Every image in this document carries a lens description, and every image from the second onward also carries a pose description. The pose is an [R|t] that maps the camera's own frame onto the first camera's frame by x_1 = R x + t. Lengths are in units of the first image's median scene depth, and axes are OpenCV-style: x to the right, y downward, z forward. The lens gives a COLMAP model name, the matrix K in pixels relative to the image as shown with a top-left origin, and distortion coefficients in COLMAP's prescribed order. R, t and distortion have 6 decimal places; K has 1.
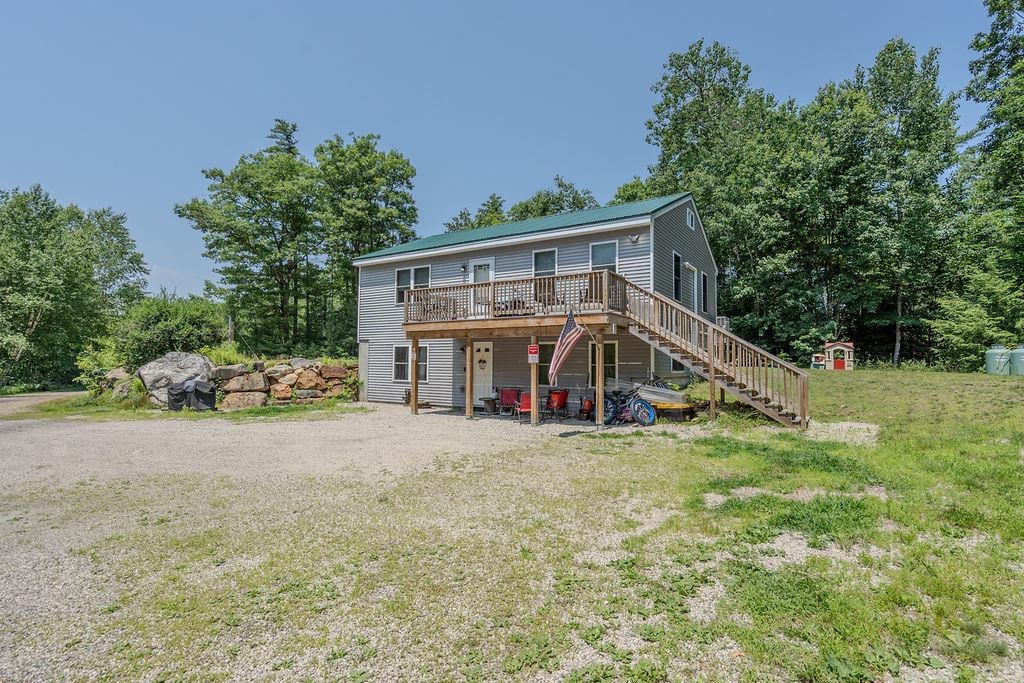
lens RADIAL K [[504.2, 0, 512.0], [0, 504.2, 341.5], [0, 0, 1]] dist [-0.004668, -0.000386]
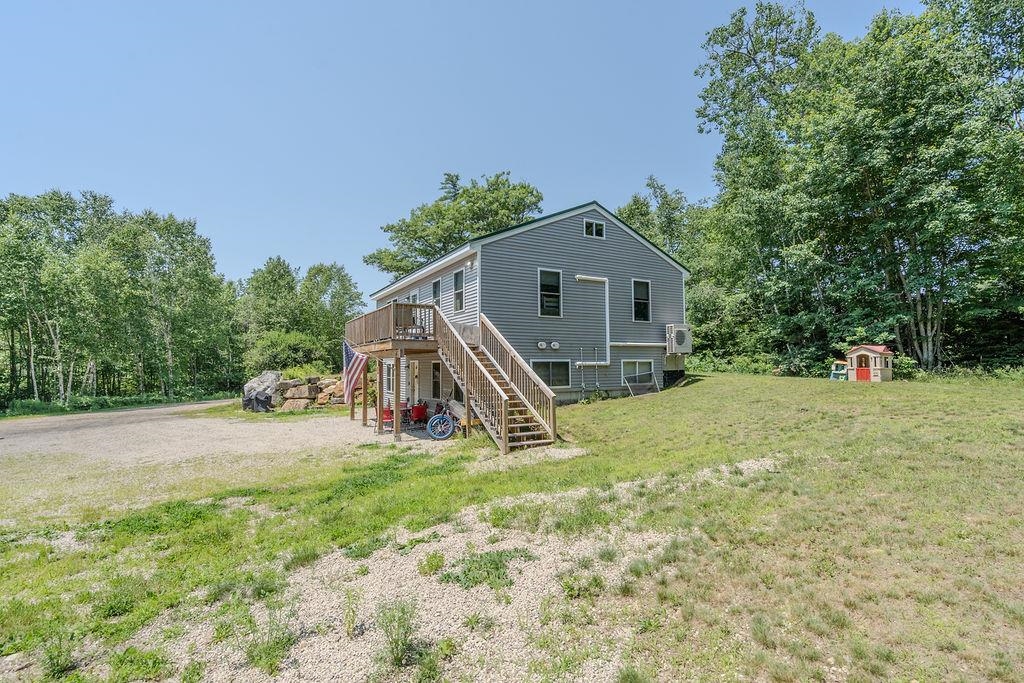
lens RADIAL K [[470.6, 0, 510.0], [0, 470.6, 342.8], [0, 0, 1]] dist [-0.000518, 0.000375]
pose [[0.885034, -0.038497, -0.463931, 0.594160], [0.038752, 0.999208, -0.008987, -0.020704], [0.463910, -0.010025, 0.885826, 0.114519]]
